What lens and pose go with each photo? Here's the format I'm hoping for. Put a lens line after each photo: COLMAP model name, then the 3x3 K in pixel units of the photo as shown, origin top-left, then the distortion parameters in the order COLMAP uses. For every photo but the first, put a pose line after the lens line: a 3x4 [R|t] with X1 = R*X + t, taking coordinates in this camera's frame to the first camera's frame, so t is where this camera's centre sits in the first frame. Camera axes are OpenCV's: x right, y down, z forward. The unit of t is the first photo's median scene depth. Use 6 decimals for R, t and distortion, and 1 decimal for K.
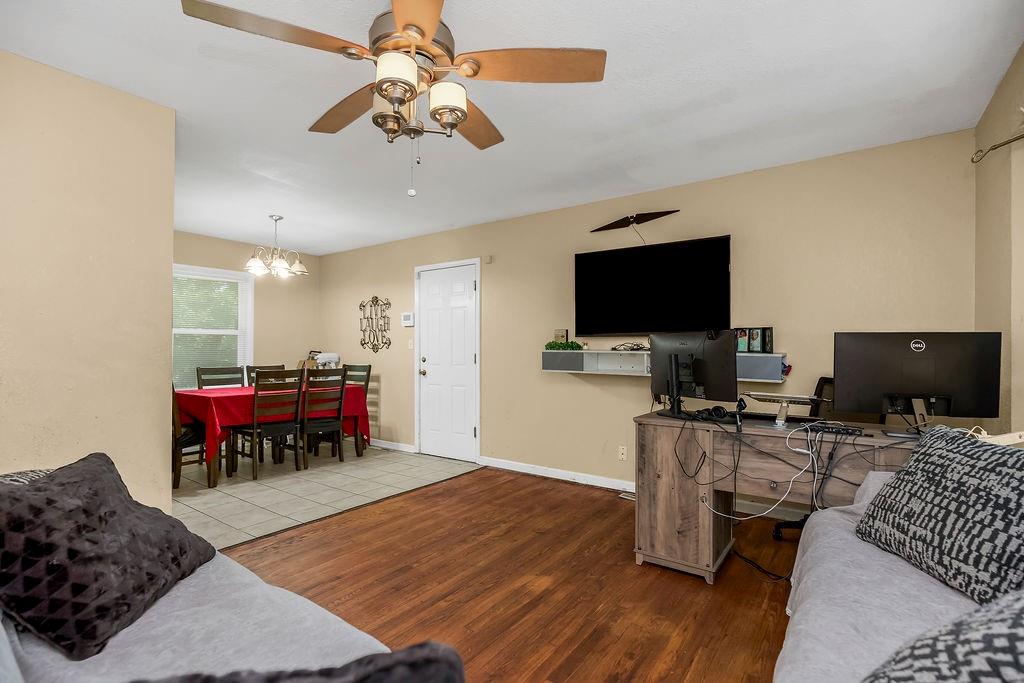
lens RADIAL K [[479.0, 0, 512.8], [0, 479.0, 329.1], [0, 0, 1]] dist [-0.004691, -0.000318]
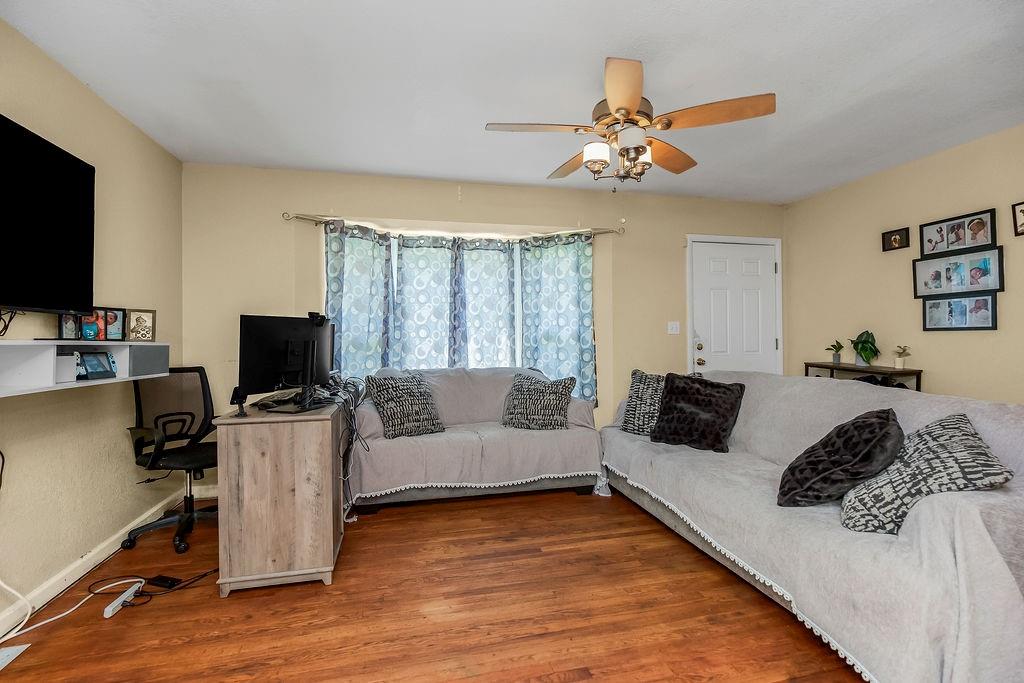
lens RADIAL K [[479.0, 0, 512.8], [0, 479.0, 329.1], [0, 0, 1]] dist [-0.004691, -0.000318]
pose [[-0.751087, 0.010851, 0.660114, -0.652138], [-0.022874, 0.998837, -0.042446, 0.069068], [-0.659807, -0.046980, -0.749965, 1.676601]]
